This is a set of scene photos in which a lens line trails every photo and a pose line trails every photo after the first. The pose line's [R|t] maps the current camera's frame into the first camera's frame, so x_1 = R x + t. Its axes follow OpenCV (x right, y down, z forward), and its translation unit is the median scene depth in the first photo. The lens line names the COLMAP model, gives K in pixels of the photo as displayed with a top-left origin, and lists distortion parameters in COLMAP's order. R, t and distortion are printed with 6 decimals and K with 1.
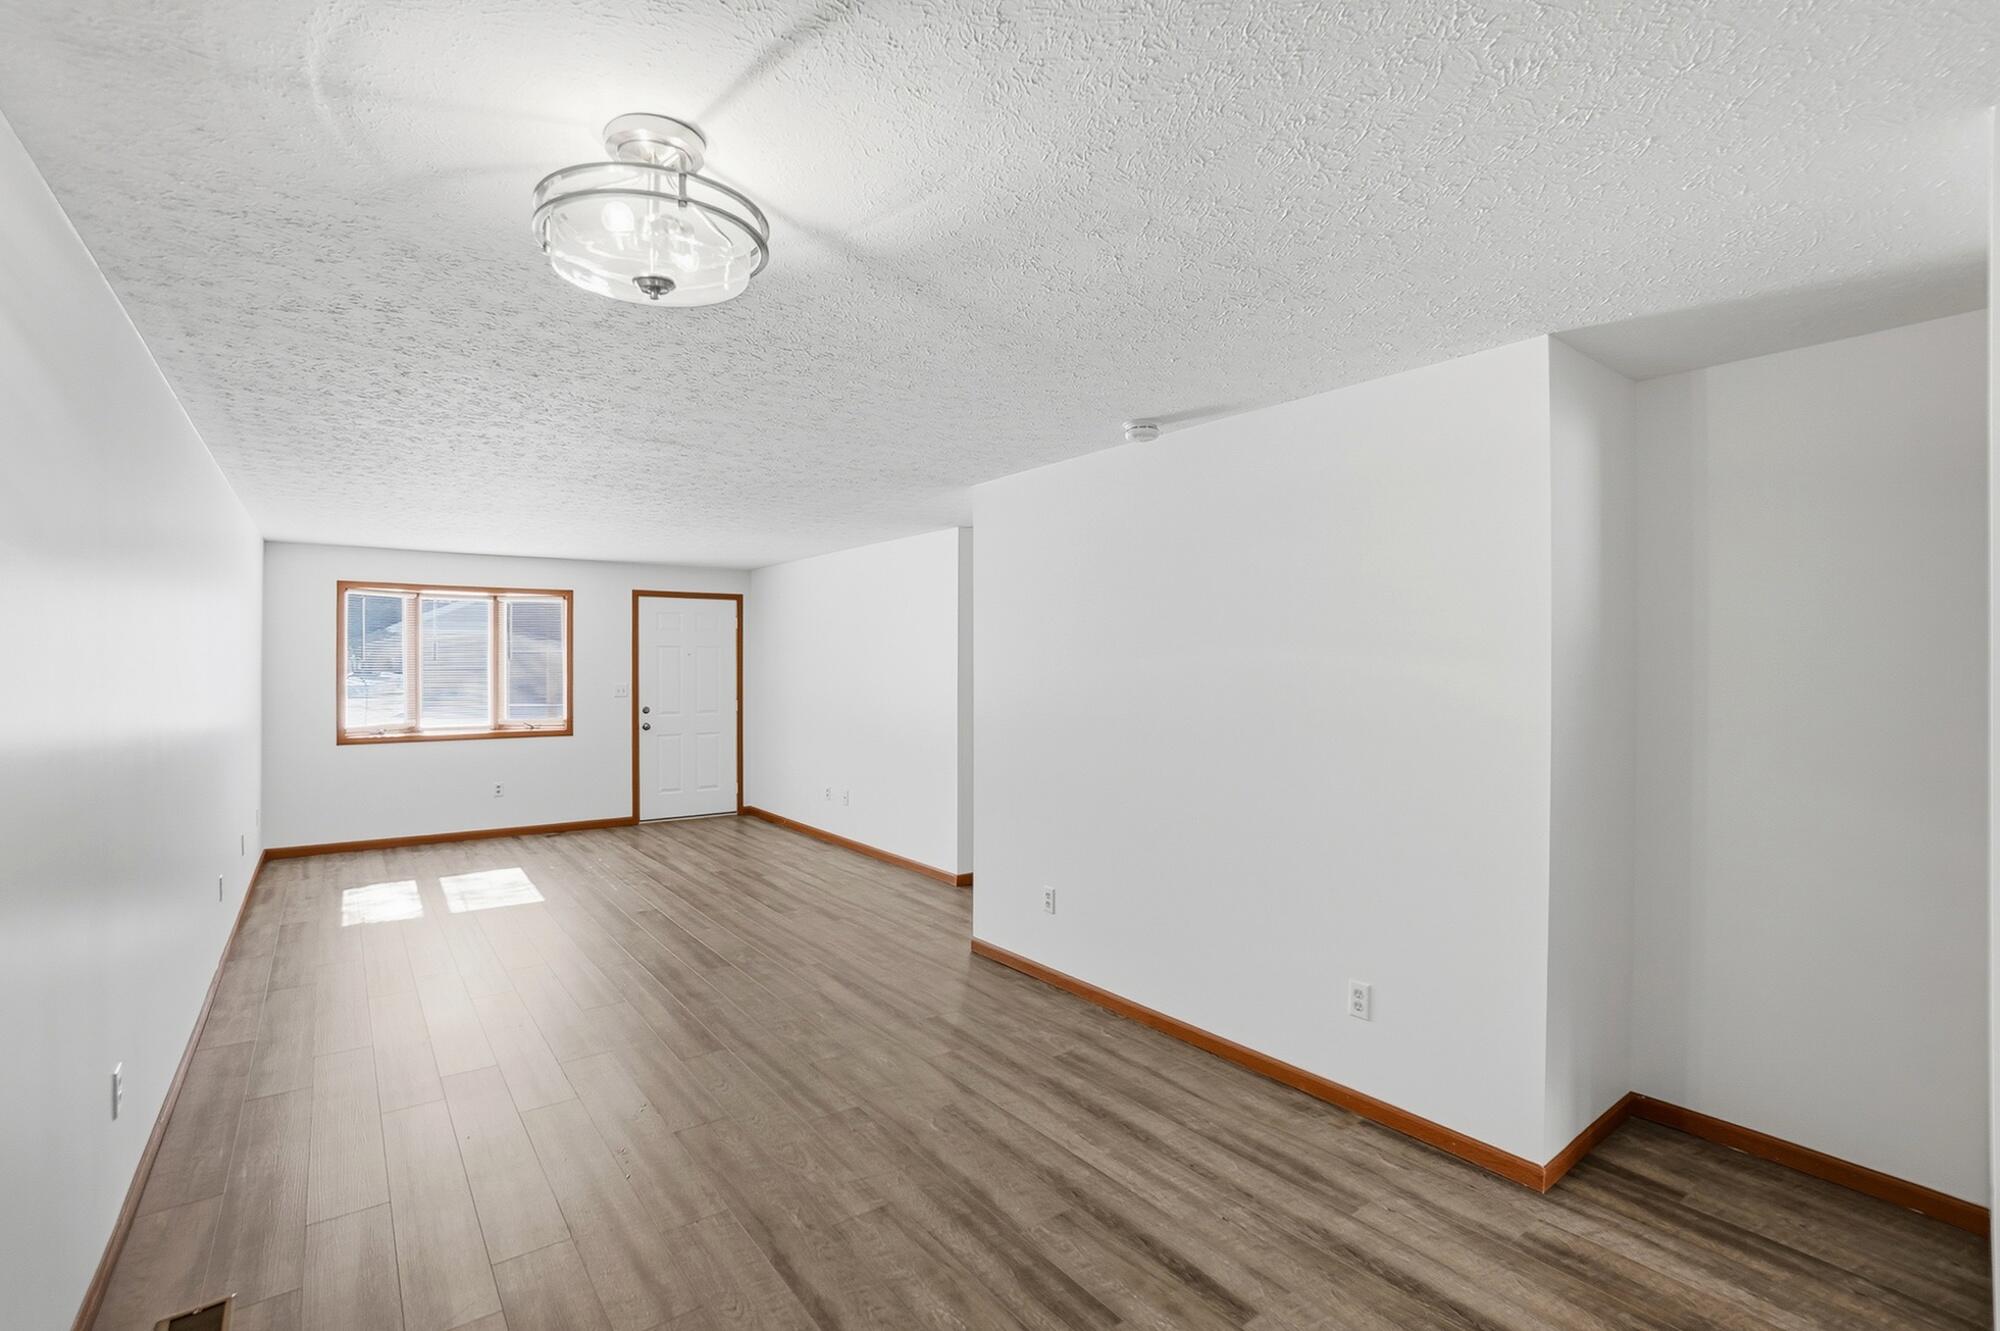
lens RADIAL K [[903.9, 0, 958.4], [0, 903.9, 686.4], [0, 0, 1]] dist [-0.033188, 0.006709]
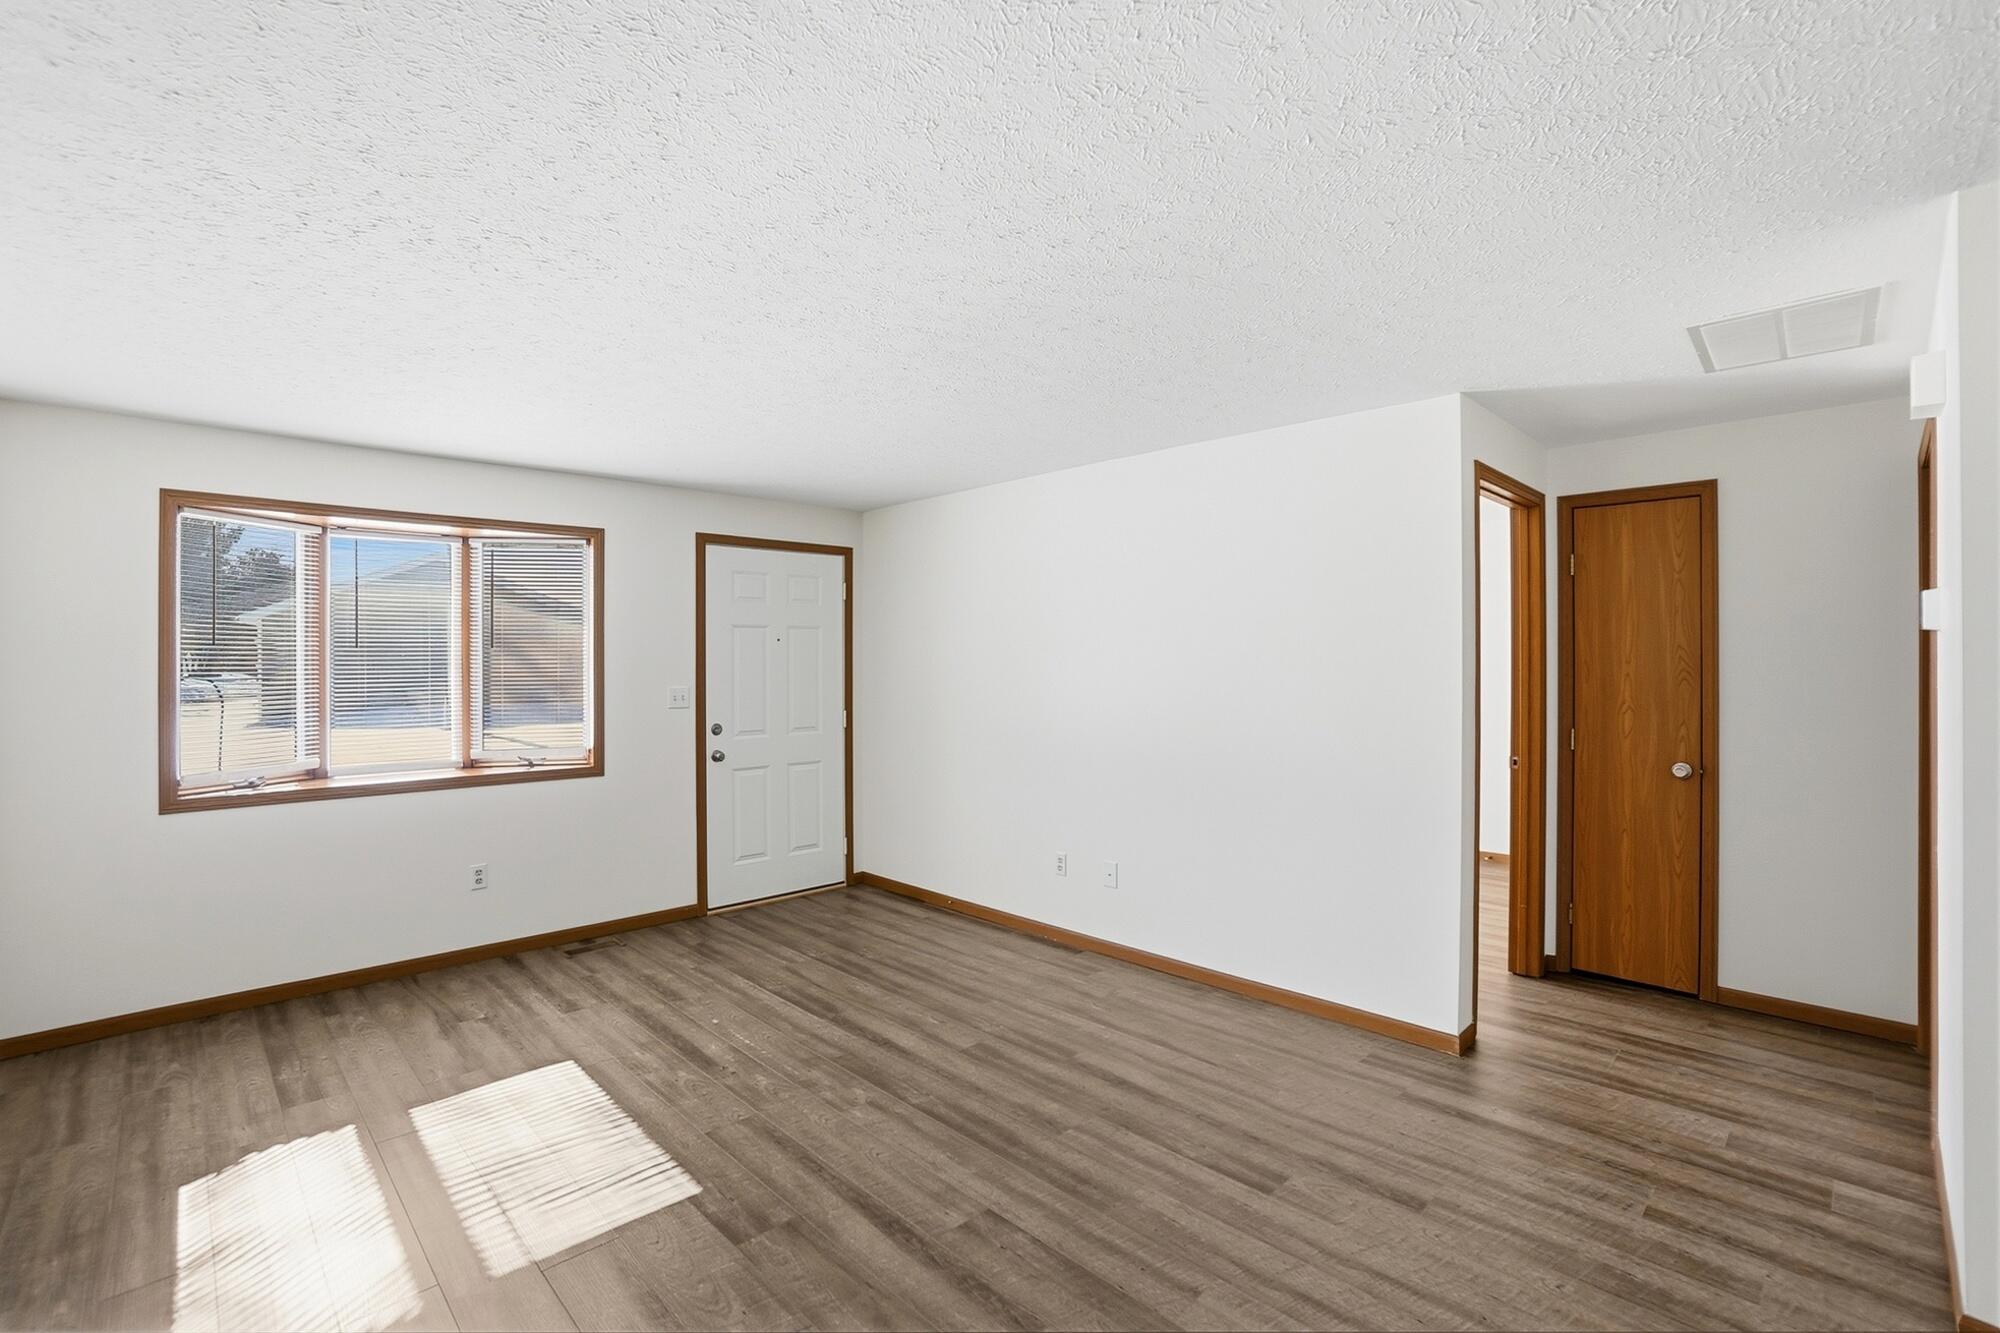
lens RADIAL K [[903.9, 0, 986.9], [0, 903.9, 672.0], [0, 0, 1]] dist [-0.033188, 0.006709]
pose [[0.989629, -0.008799, 0.143379, -0.265938], [0.010369, 0.999894, -0.010208, -0.004531], [-0.143274, 0.011589, 0.989615, 0.381945]]
